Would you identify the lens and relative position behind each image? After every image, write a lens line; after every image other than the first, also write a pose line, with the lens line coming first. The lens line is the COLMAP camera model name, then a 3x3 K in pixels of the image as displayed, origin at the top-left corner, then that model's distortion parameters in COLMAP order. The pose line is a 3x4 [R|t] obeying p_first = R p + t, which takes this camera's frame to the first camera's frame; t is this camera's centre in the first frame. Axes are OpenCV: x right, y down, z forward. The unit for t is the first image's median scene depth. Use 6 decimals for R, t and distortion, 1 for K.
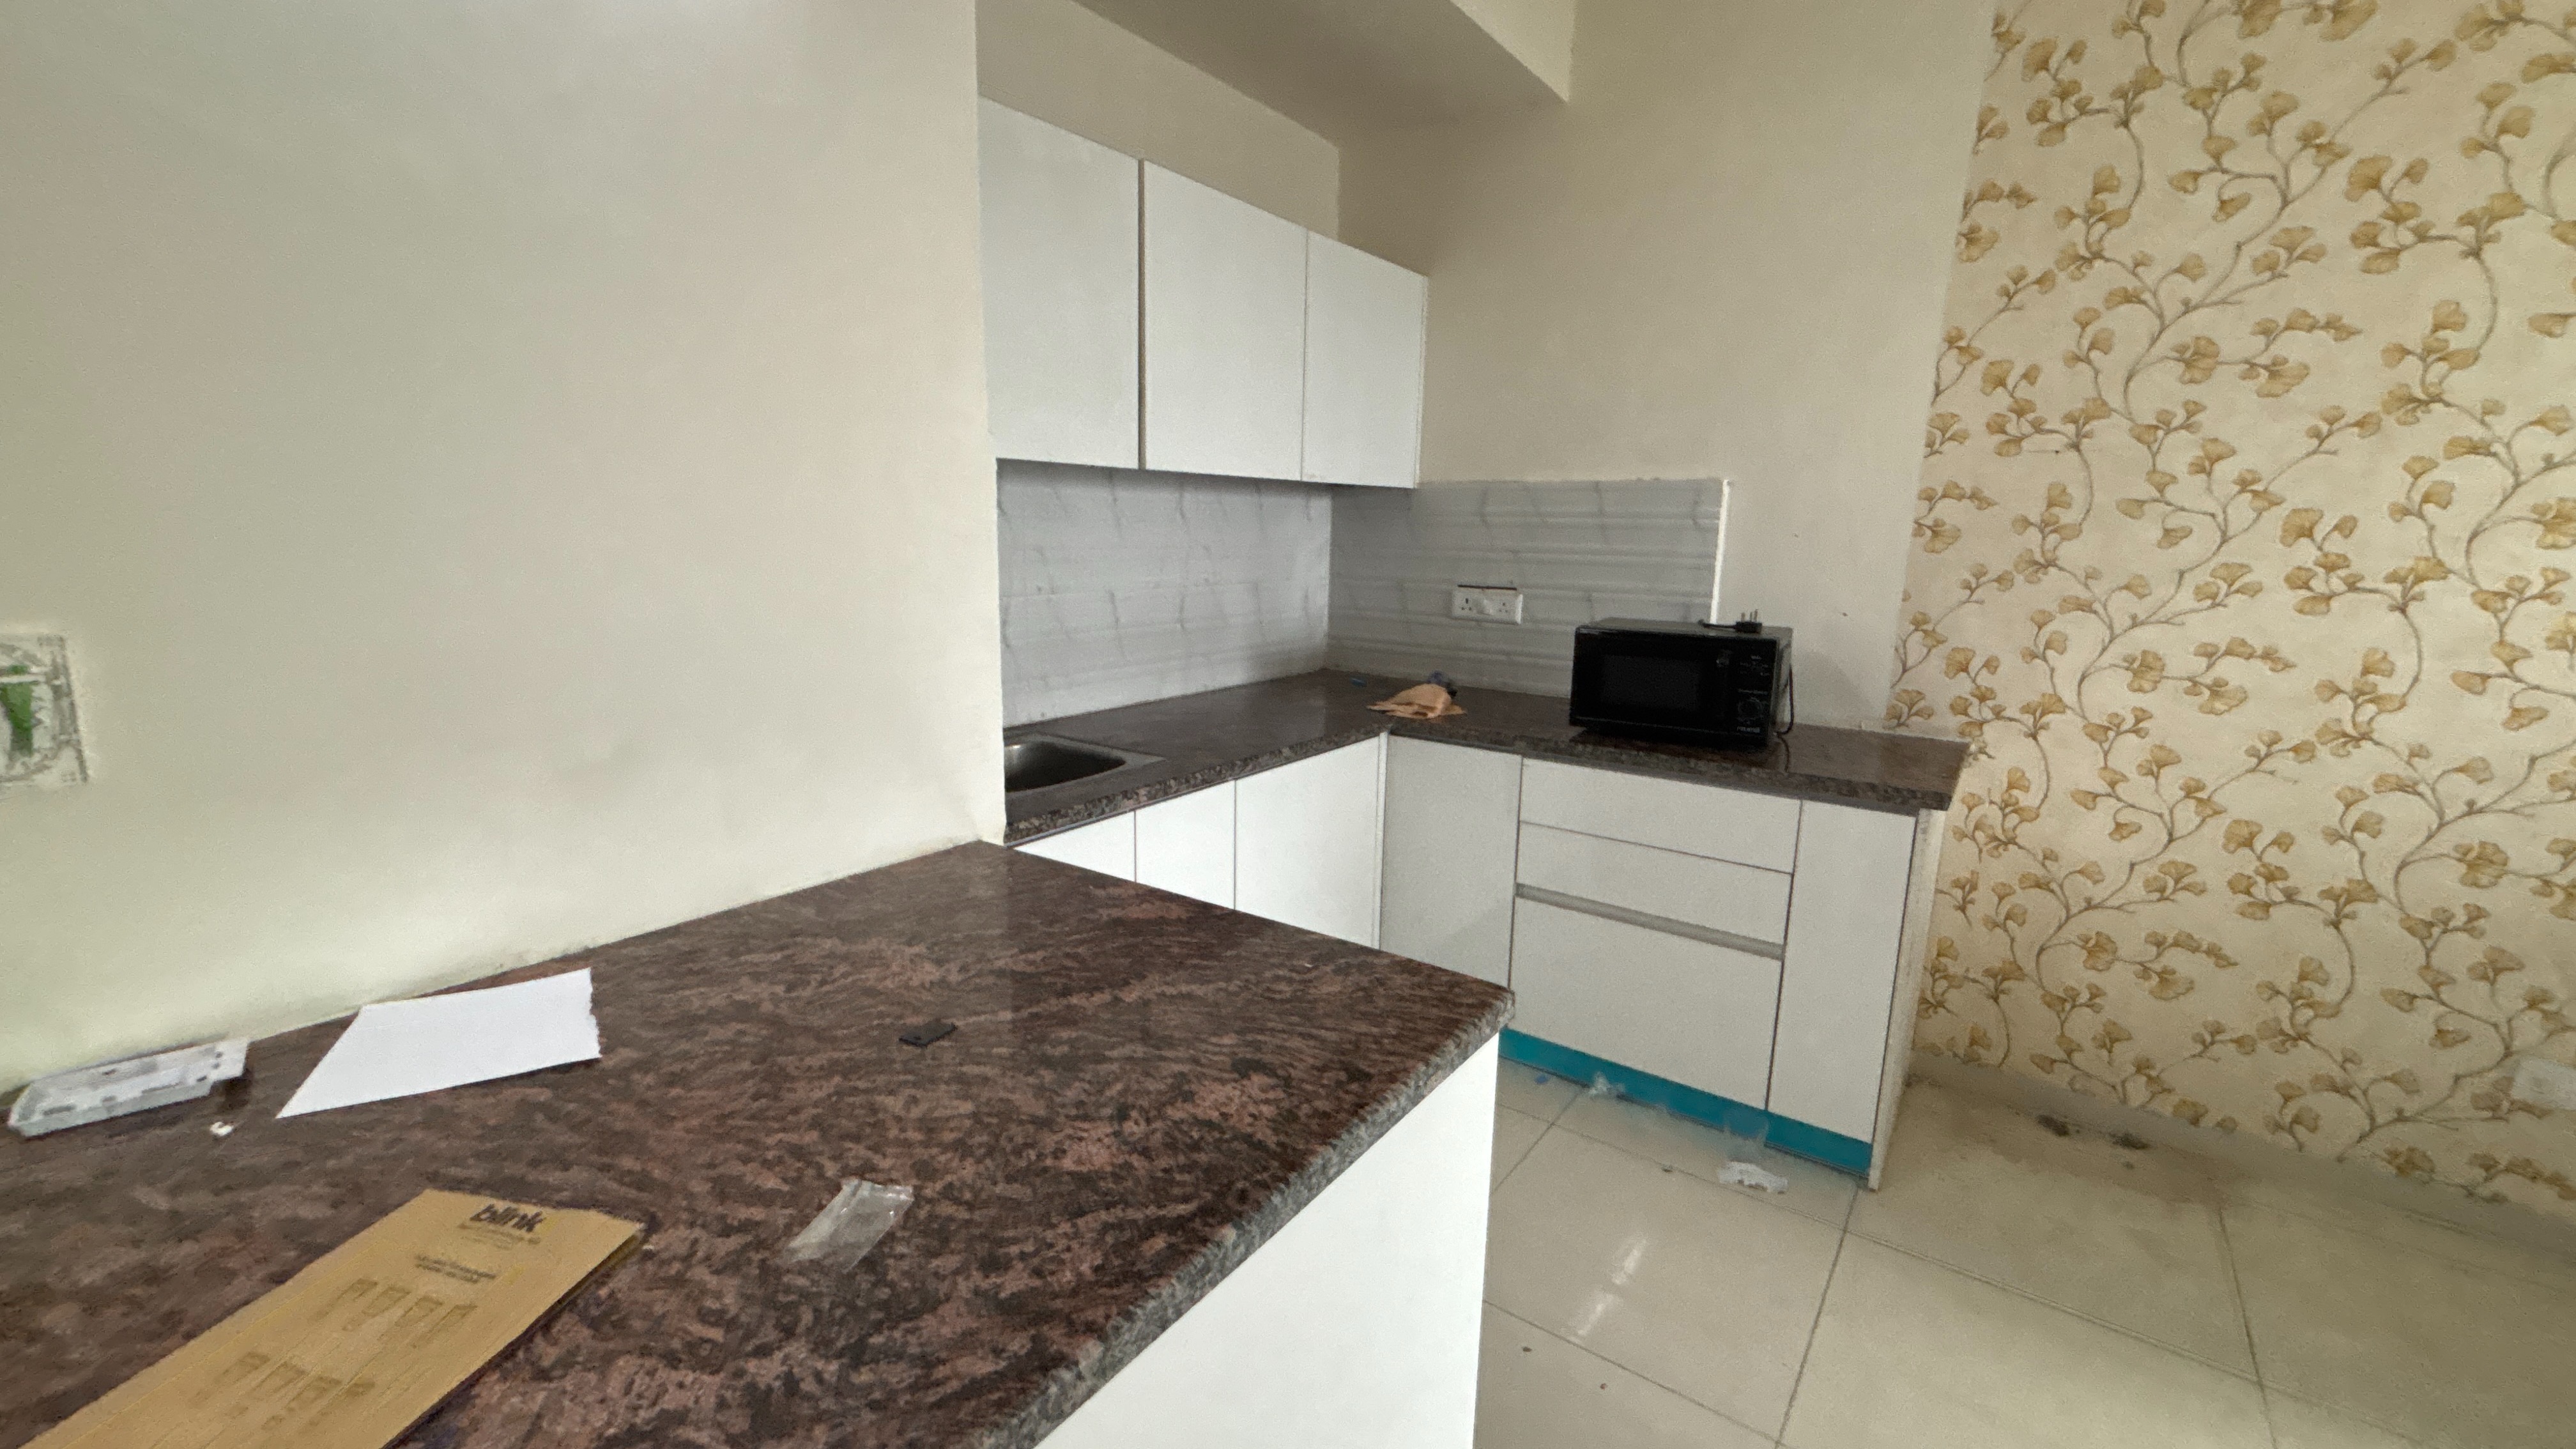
lens RADIAL K [[1034.2, 0, 1276.0], [0, 1034.2, 719.6], [0, 0, 1]] dist [-0.006335, 0.000096]
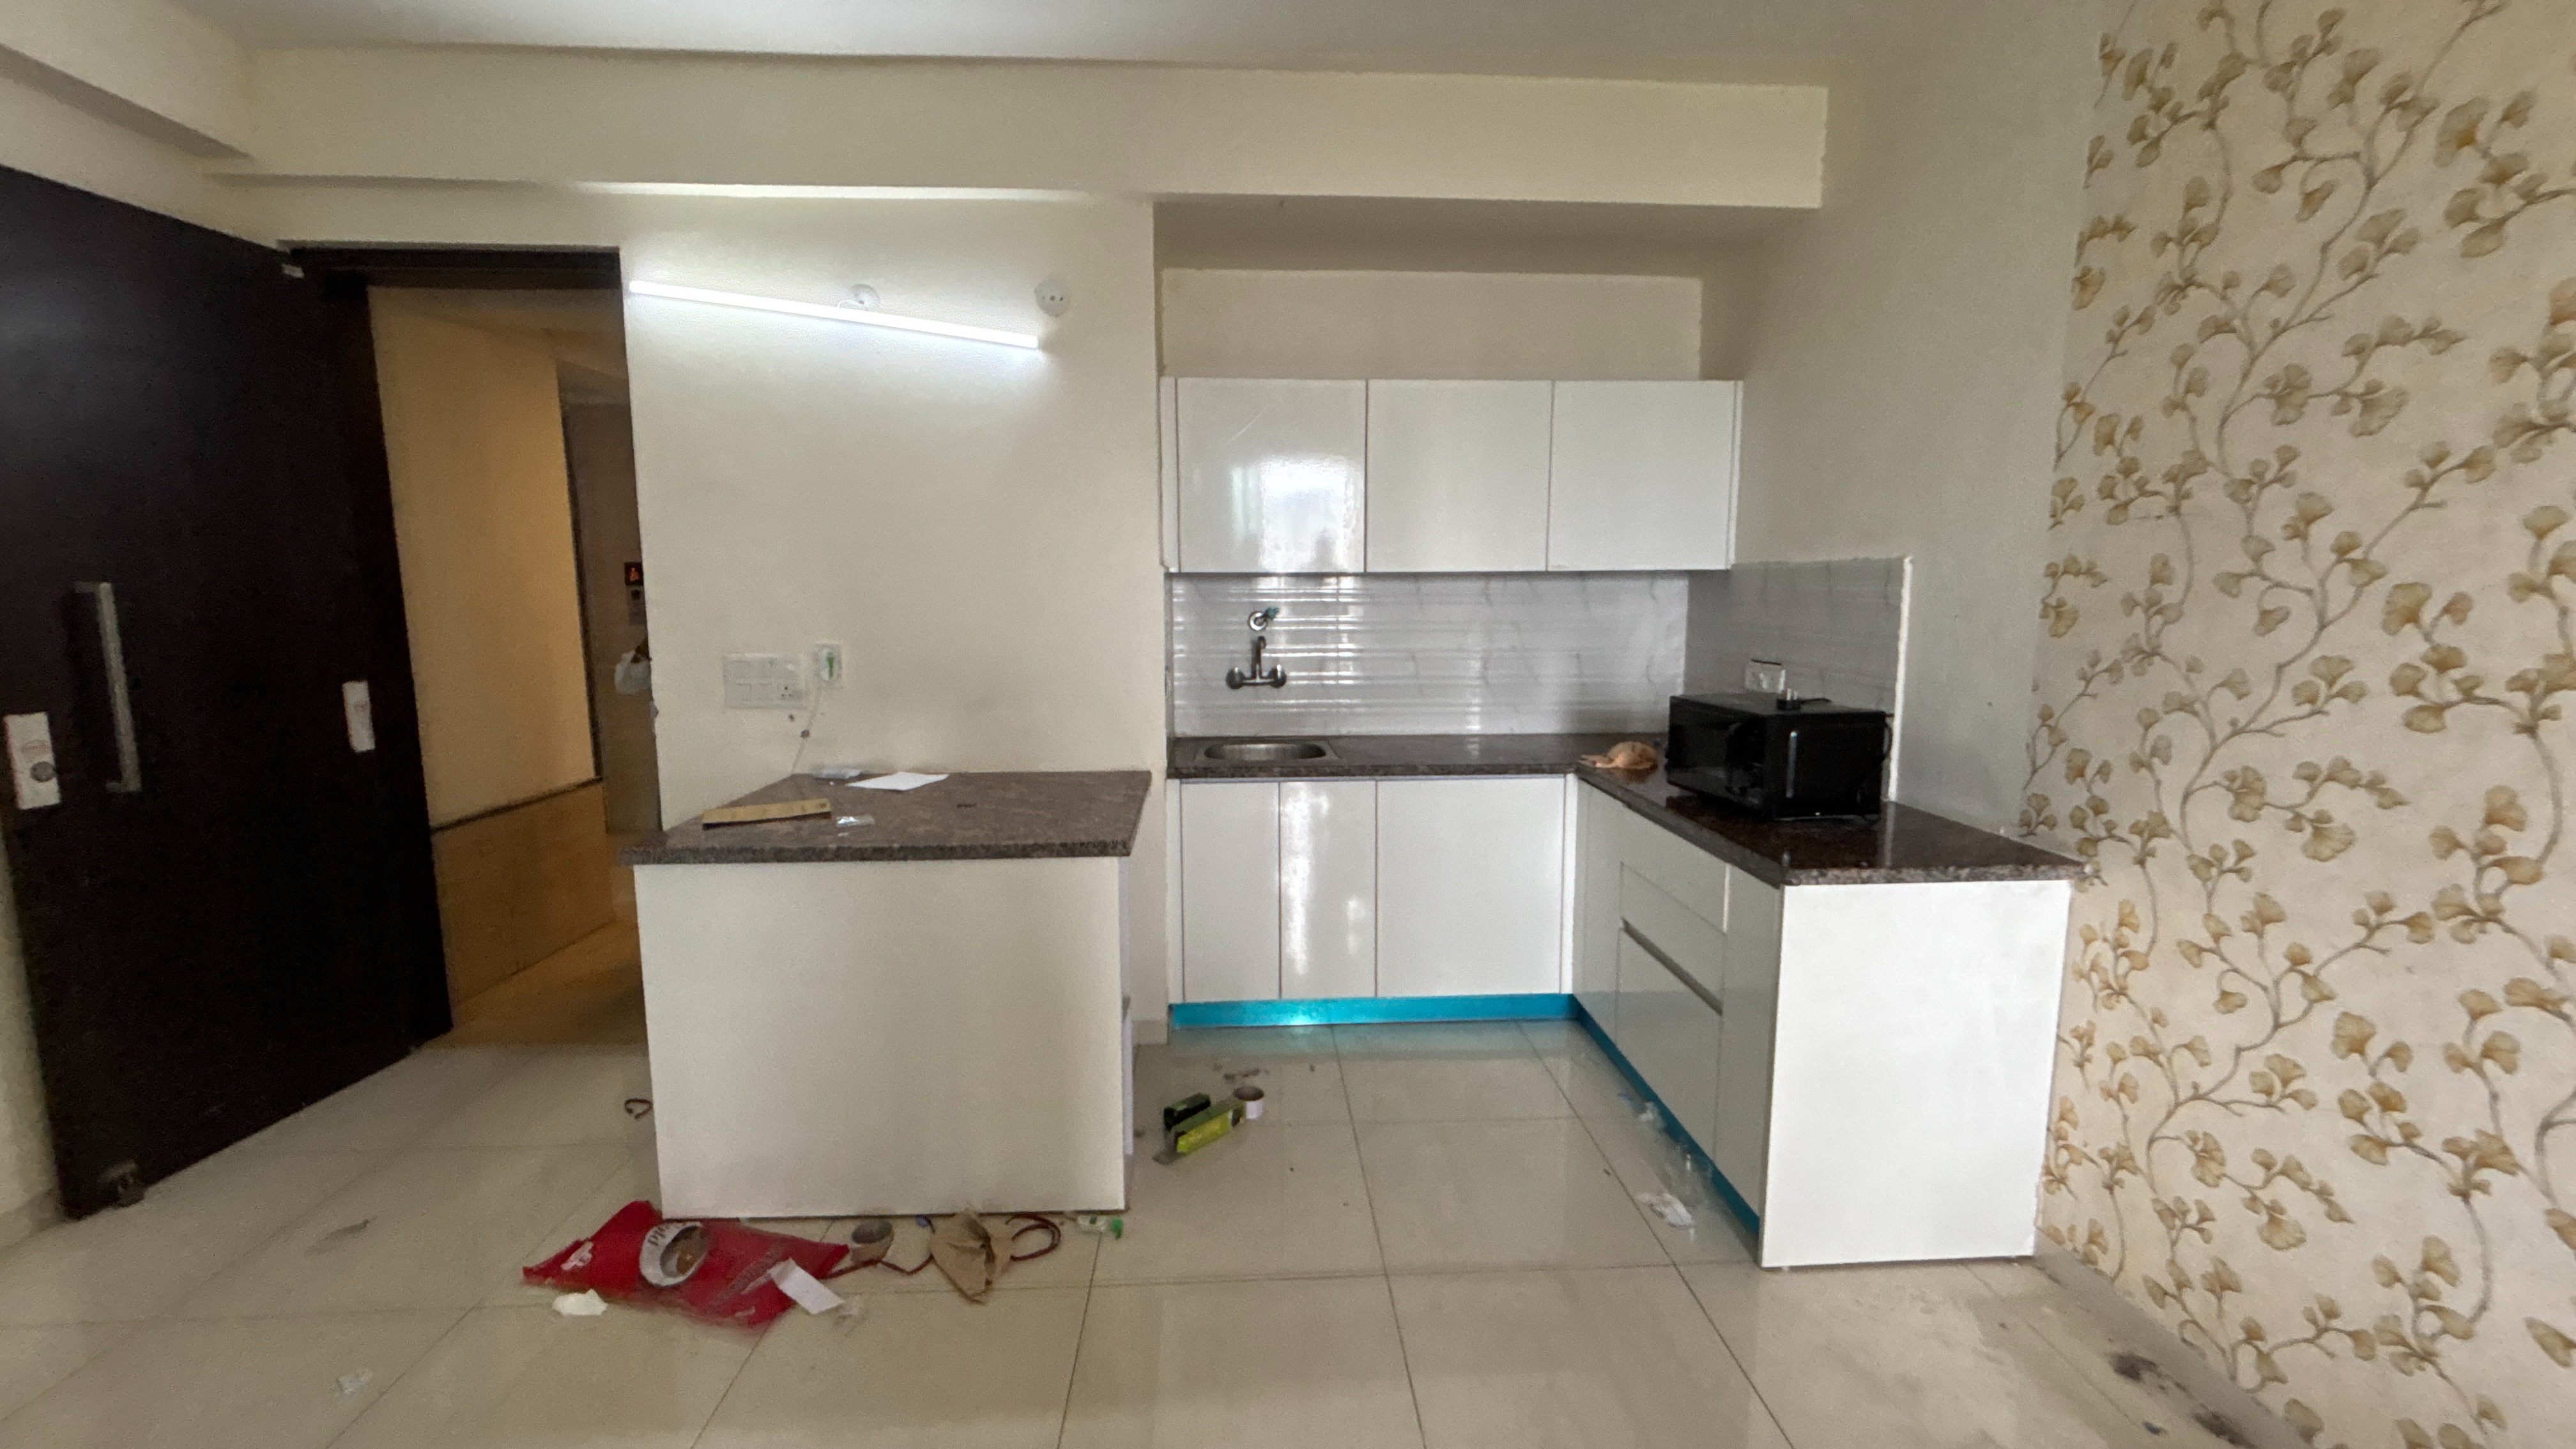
lens RADIAL K [[1034.2, 0, 1278.7], [0, 1034.2, 718.7], [0, 0, 1]] dist [-0.006335, 0.000096]
pose [[0.635258, 0.080729, -0.768069, 0.996192], [-0.131615, 0.991290, -0.004666, -0.003946], [0.761002, 0.104053, 0.640350, -0.048511]]
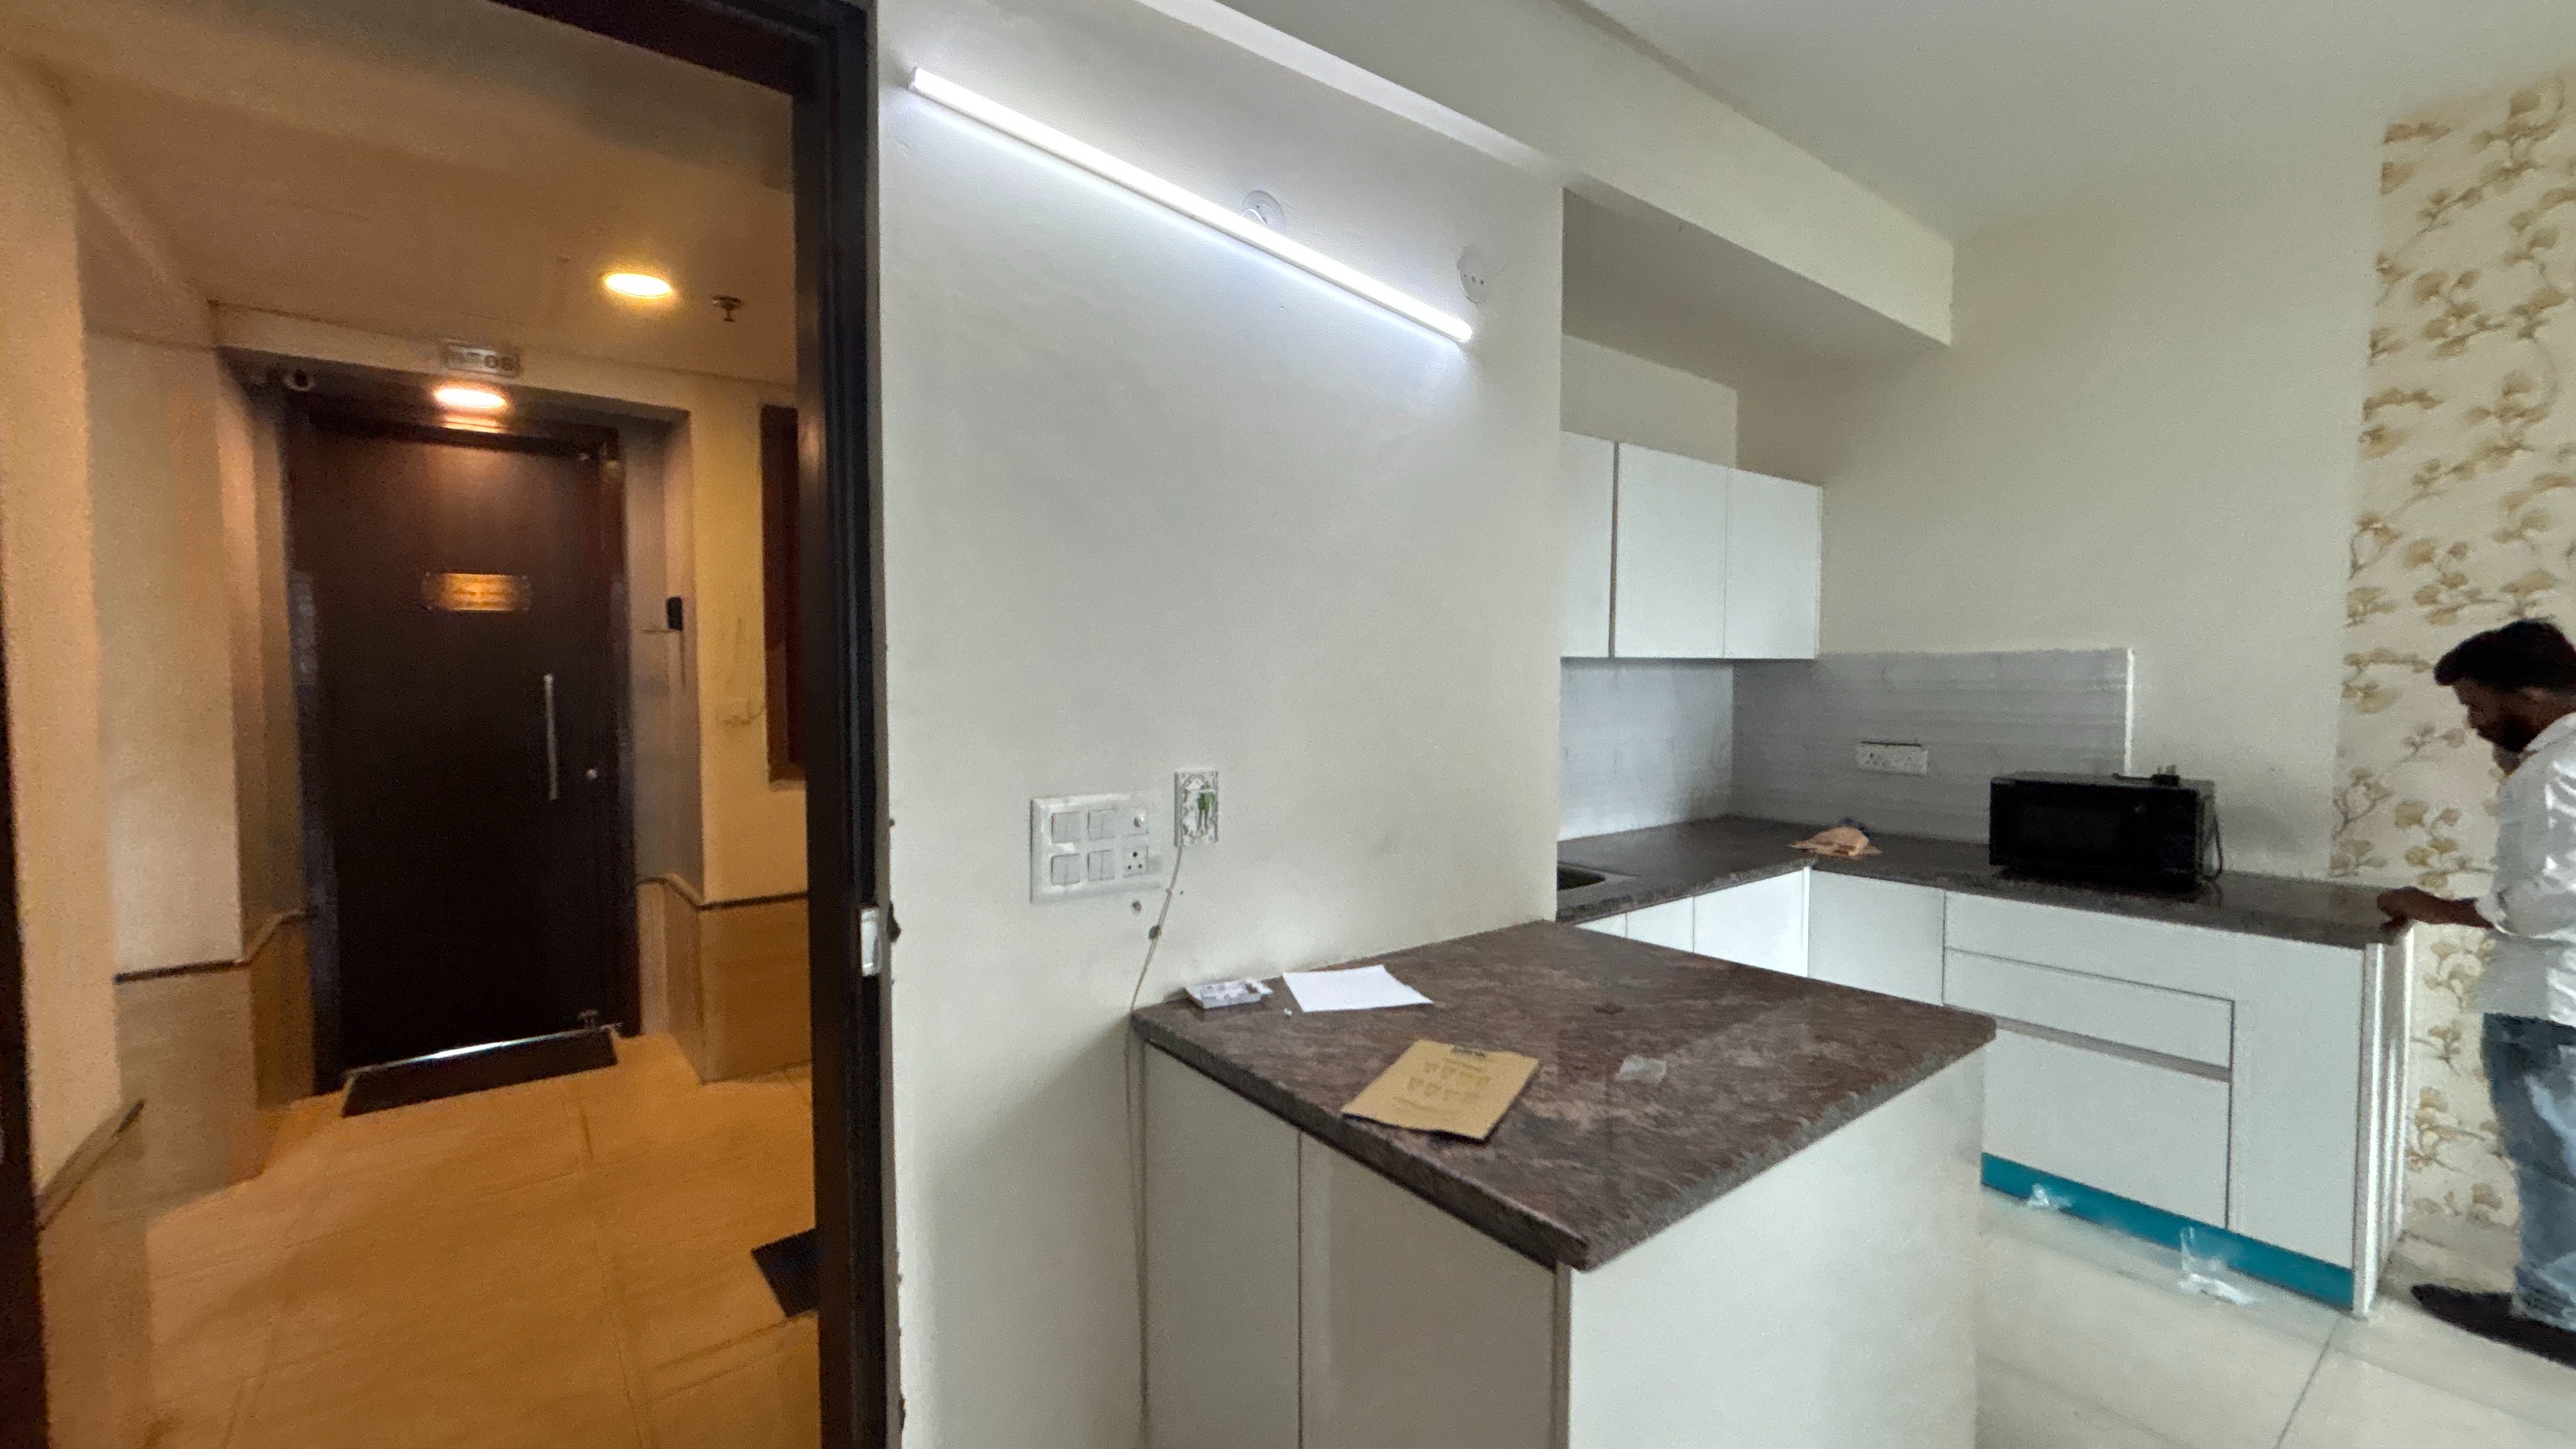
lens RADIAL K [[1034.2, 0, 1266.9], [0, 1034.2, 719.1], [0, 0, 1]] dist [-0.006335, 0.000096]
pose [[0.957082, -0.007854, -0.289711, -0.171351], [-0.034834, 0.989268, -0.141896, 0.041959], [0.287717, 0.145898, 0.946537, -0.385996]]
